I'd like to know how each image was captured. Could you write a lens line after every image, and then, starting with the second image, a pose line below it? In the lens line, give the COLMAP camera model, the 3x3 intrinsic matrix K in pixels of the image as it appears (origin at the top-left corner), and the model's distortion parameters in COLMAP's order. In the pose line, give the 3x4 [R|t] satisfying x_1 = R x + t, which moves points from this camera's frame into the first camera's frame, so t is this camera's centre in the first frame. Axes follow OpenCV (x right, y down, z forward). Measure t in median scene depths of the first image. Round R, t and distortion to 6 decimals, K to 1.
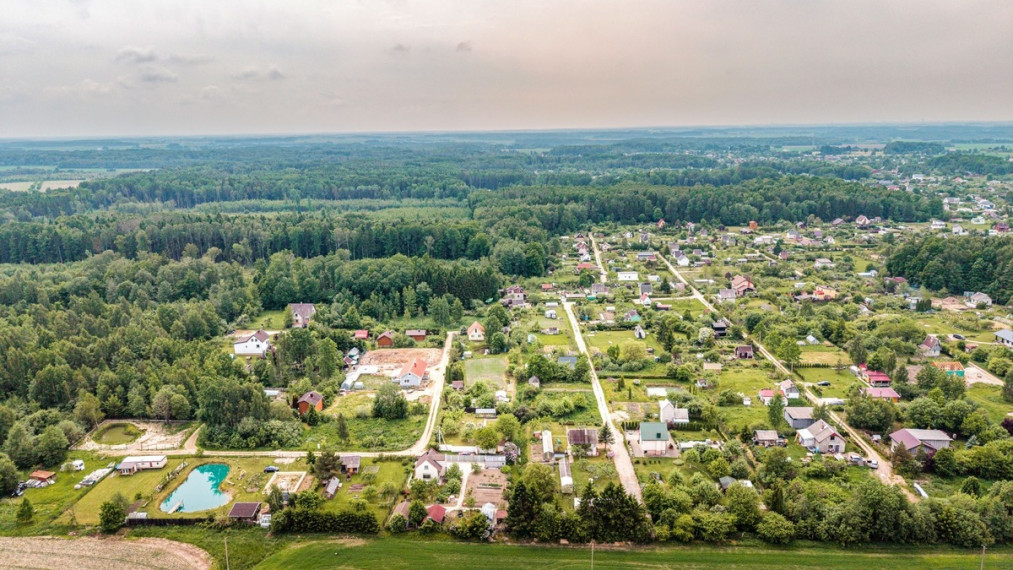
lens RADIAL K [[673.3, 0, 506.5], [0, 673.3, 285.0], [0, 0, 1]] dist [0.096339, -0.150001]
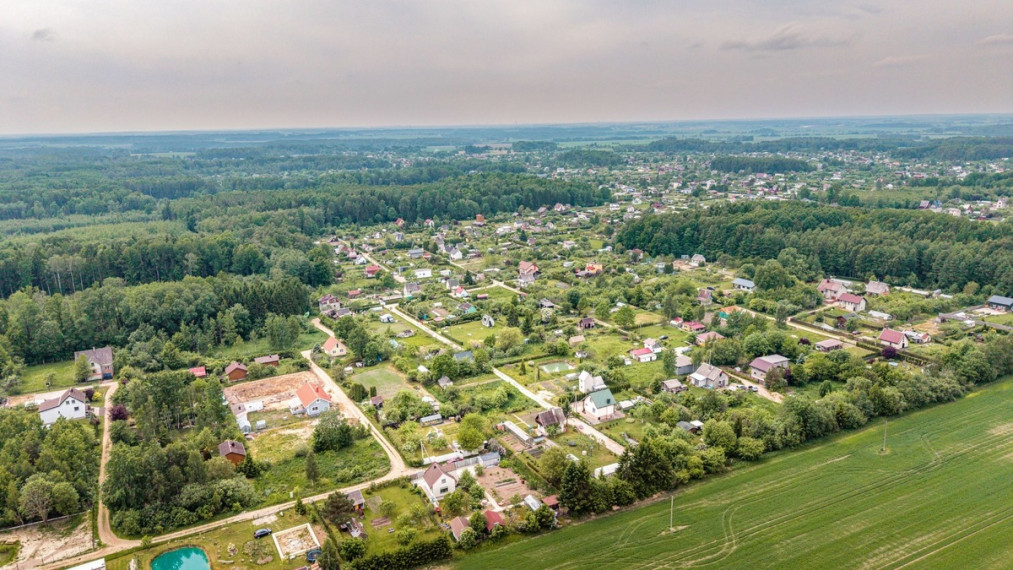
lens RADIAL K [[673.3, 0, 506.5], [0, 673.3, 285.0], [0, 0, 1]] dist [0.096339, -0.150001]
pose [[0.865168, -0.119294, 0.487086, -0.280272], [0.120646, 0.992280, 0.028730, -0.012936], [-0.486753, 0.033908, 0.872881, 0.066317]]
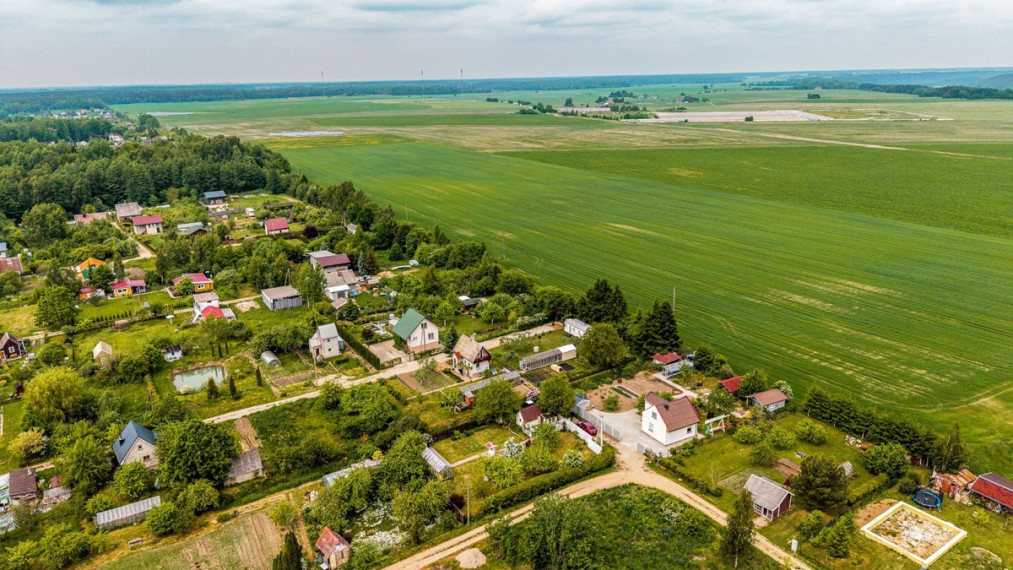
lens RADIAL K [[674.6, 0, 506.8], [0, 674.6, 290.1], [0, 0, 1]] dist [0.052903, -0.062027]
pose [[-0.572048, -0.221132, 0.789849, -0.300757], [0.215683, 0.888528, 0.404968, -0.077387], [-0.791354, 0.402018, -0.460586, 0.821358]]
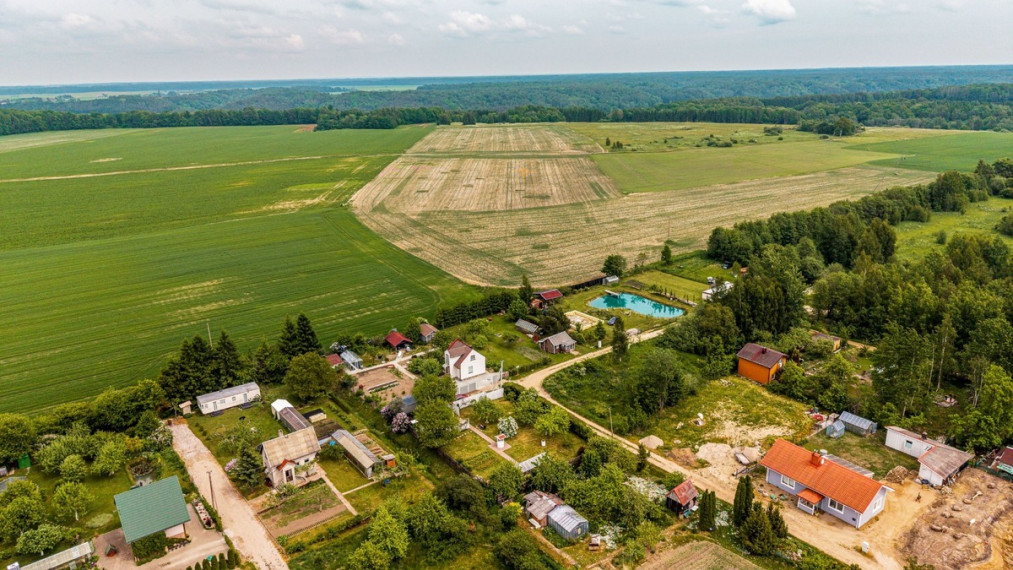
lens RADIAL K [[673.3, 0, 506.5], [0, 673.3, 285.0], [0, 0, 1]] dist [0.096339, -0.150001]
pose [[-0.782457, 0.216794, -0.583748, 0.171311], [-0.109082, 0.875225, 0.471256, -0.109120], [0.613076, 0.432414, -0.661177, 0.908424]]
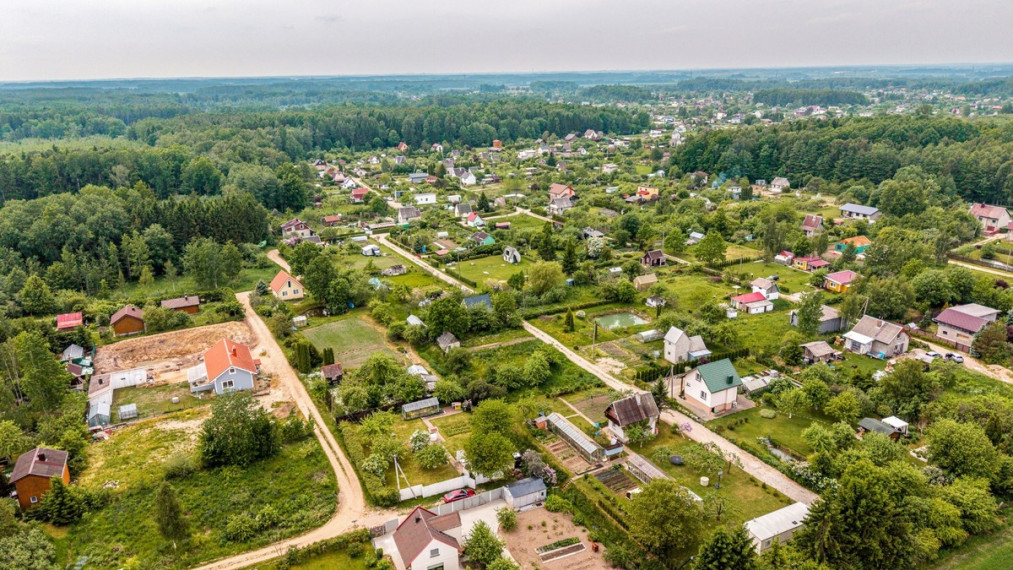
lens RADIAL K [[674.6, 0, 506.8], [0, 674.6, 290.1], [0, 0, 1]] dist [0.052903, -0.062027]
pose [[0.875959, -0.147112, 0.459406, -0.153412], [0.112359, 0.988391, 0.102268, 0.031038], [-0.469117, -0.037965, 0.882319, 0.342492]]
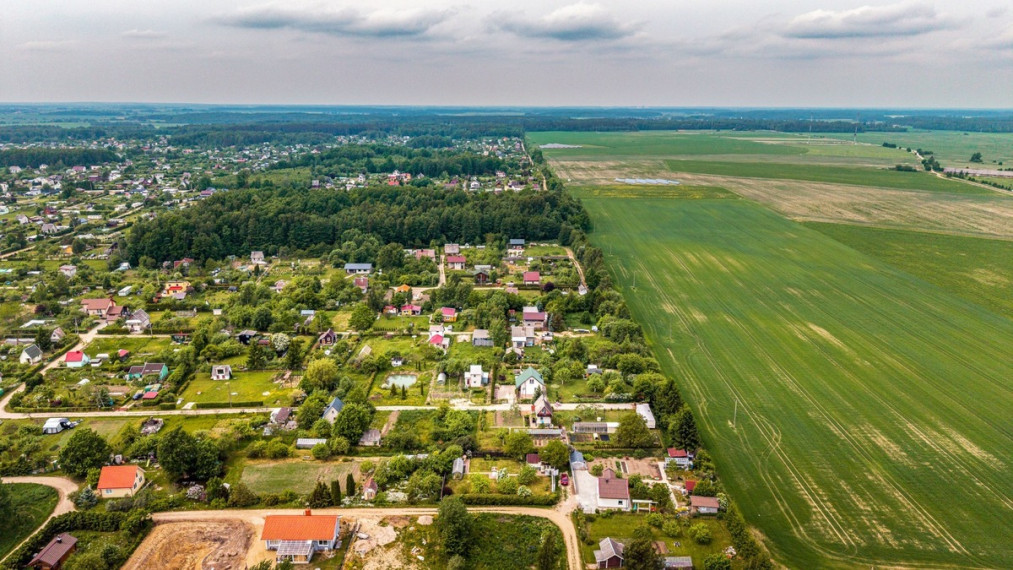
lens RADIAL K [[673.3, 0, 506.5], [0, 673.3, 285.0], [0, 0, 1]] dist [0.096339, -0.150001]
pose [[-0.038091, -0.244521, 0.968896, -0.547497], [0.223693, 0.942907, 0.246756, -0.144871], [-0.973915, 0.226135, 0.018781, 0.637706]]
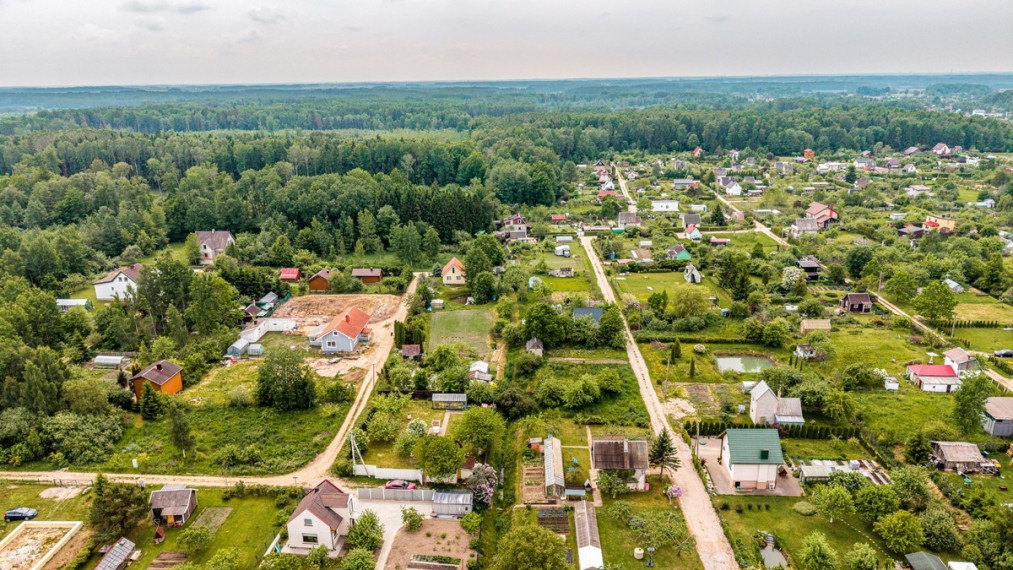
lens RADIAL K [[674.6, 0, 506.8], [0, 674.6, 290.1], [0, 0, 1]] dist [0.052903, -0.062027]
pose [[0.999815, 0.008179, -0.017396, 0.020687], [-0.006868, 0.997226, 0.074111, 0.035873], [0.017953, -0.073978, 0.997098, 0.305874]]
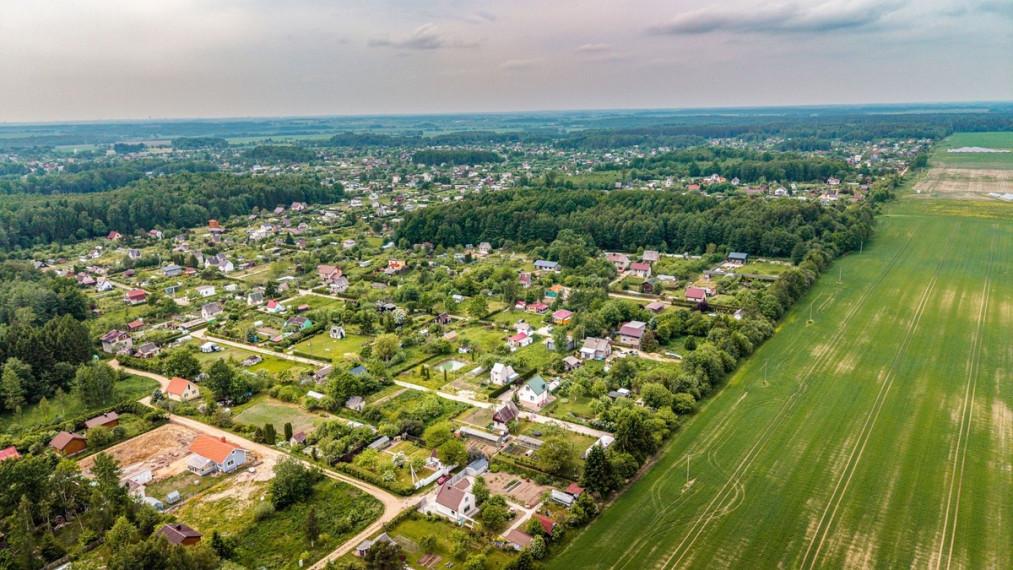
lens RADIAL K [[673.3, 0, 506.5], [0, 673.3, 285.0], [0, 0, 1]] dist [0.096339, -0.150001]
pose [[0.529675, -0.209057, 0.822034, -0.451161], [0.206252, 0.971806, 0.114248, -0.056121], [-0.822742, 0.109032, 0.557860, 0.253741]]
